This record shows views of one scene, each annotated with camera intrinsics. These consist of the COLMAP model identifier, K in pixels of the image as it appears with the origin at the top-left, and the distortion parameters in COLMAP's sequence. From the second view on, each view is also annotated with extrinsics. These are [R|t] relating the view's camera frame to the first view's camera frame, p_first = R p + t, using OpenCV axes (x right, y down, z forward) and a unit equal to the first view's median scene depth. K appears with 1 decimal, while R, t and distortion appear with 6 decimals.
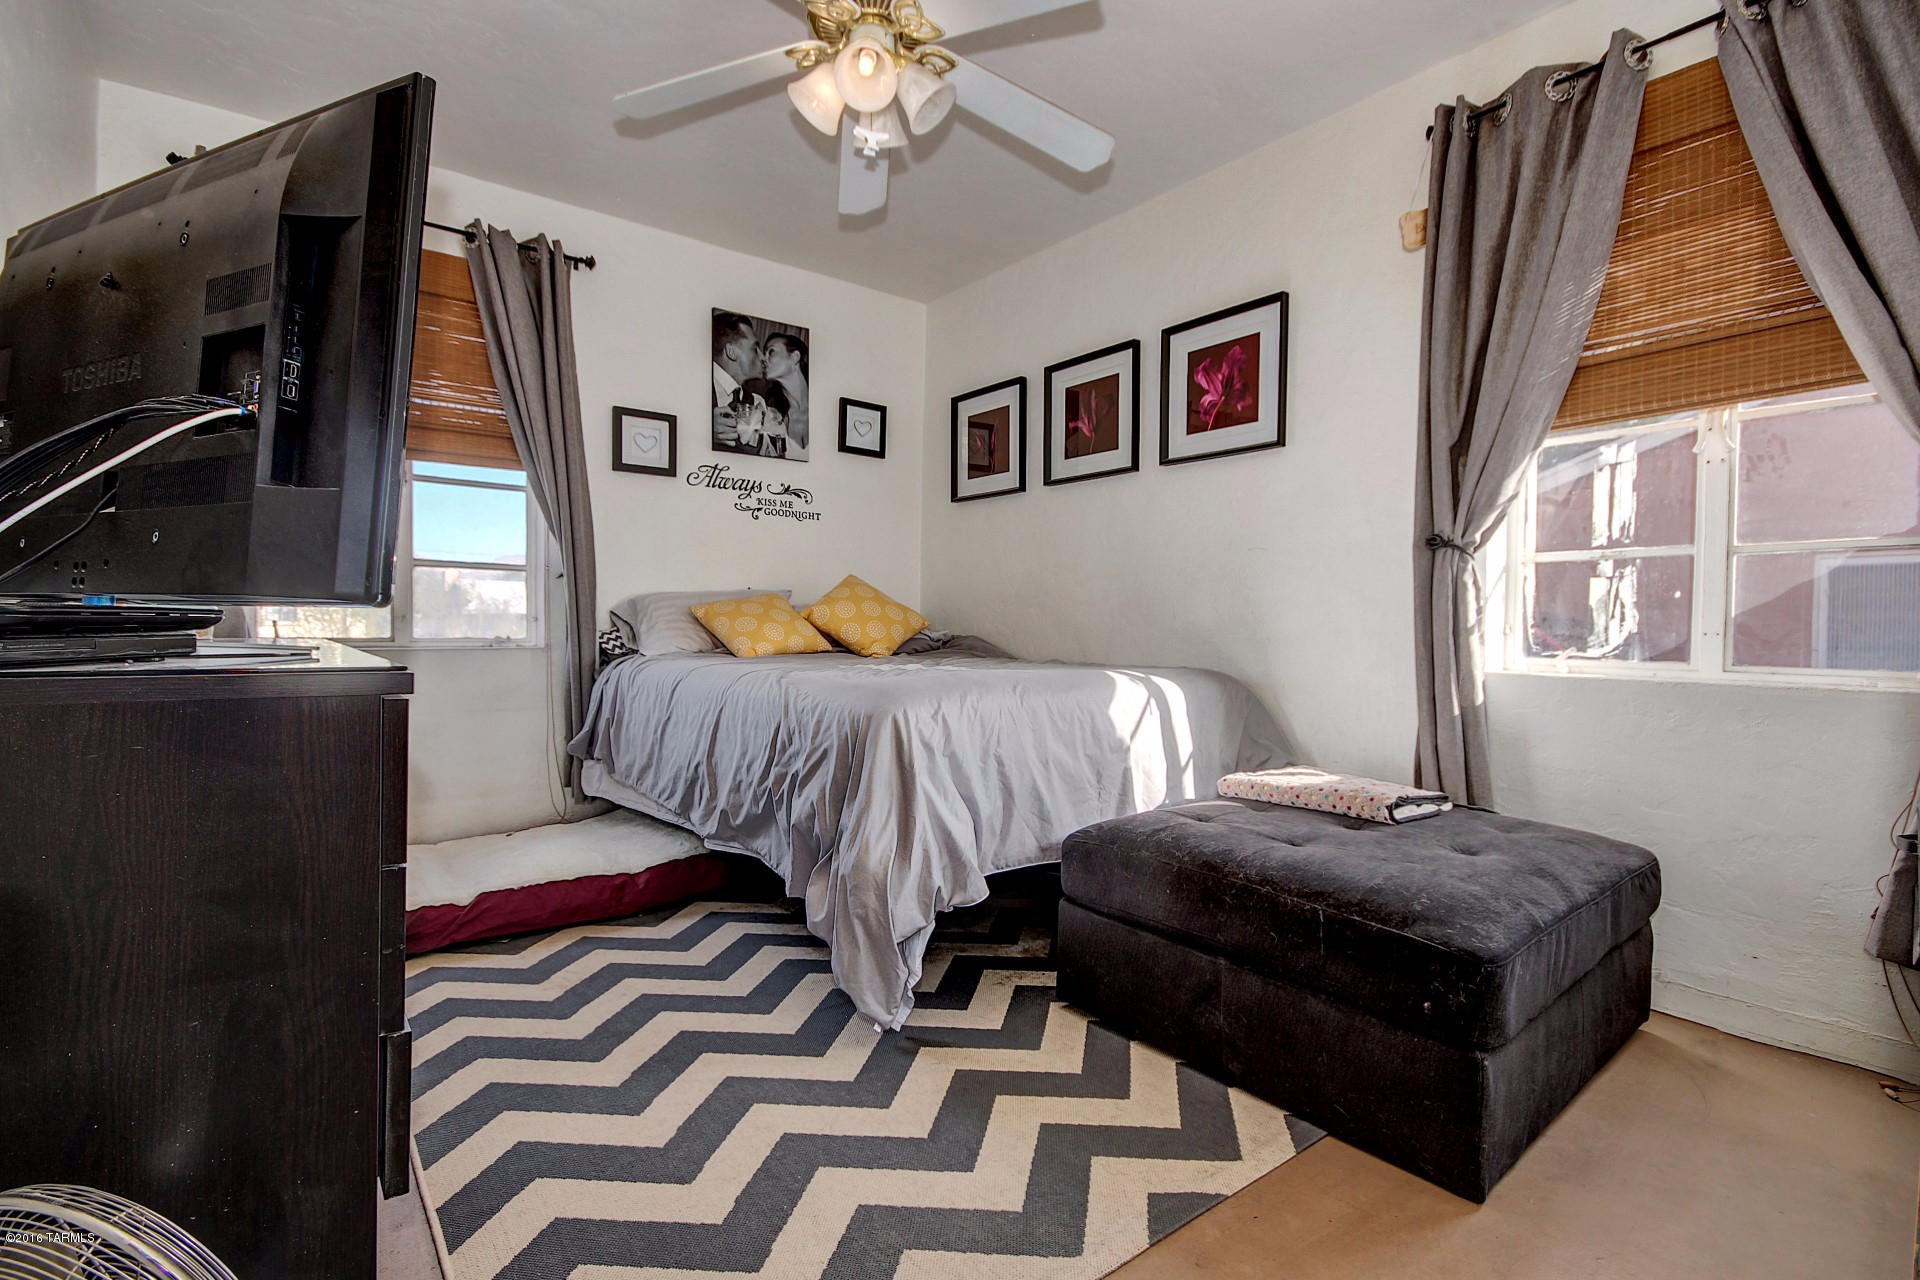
lens RADIAL K [[883.3, 0, 952.1], [0, 883.3, 640.0], [0, 0, 1]] dist [-0.003507, -0.006838]
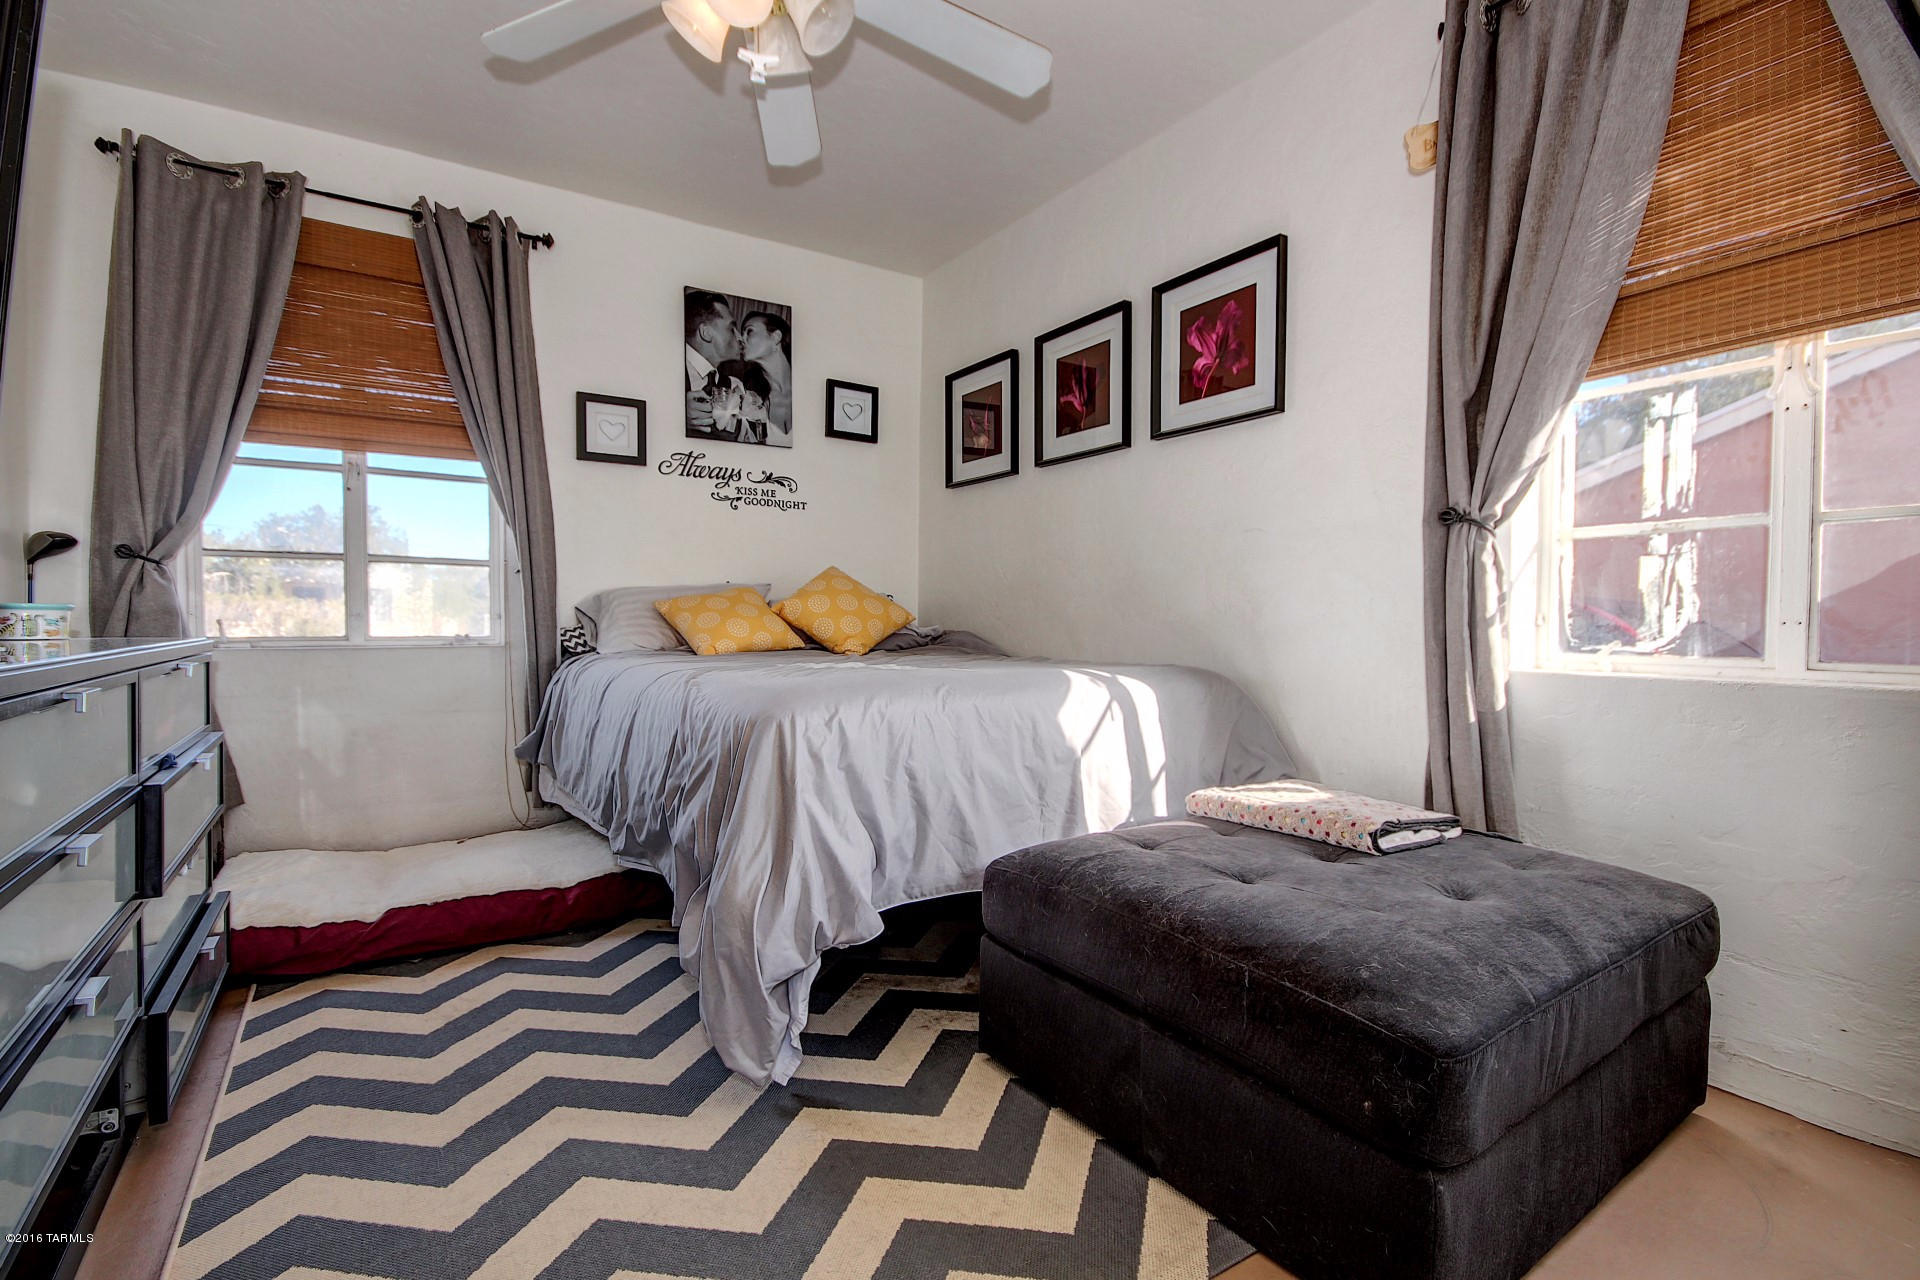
lens RADIAL K [[883.3, 0, 956.4], [0, 883.3, 640.8], [0, 0, 1]] dist [-0.003507, -0.006838]
pose [[0.996806, -0.004685, -0.079723, 0.157008], [0.005061, 0.999977, 0.004525, 0.001741], [0.079700, -0.004914, 0.996807, 0.131569]]
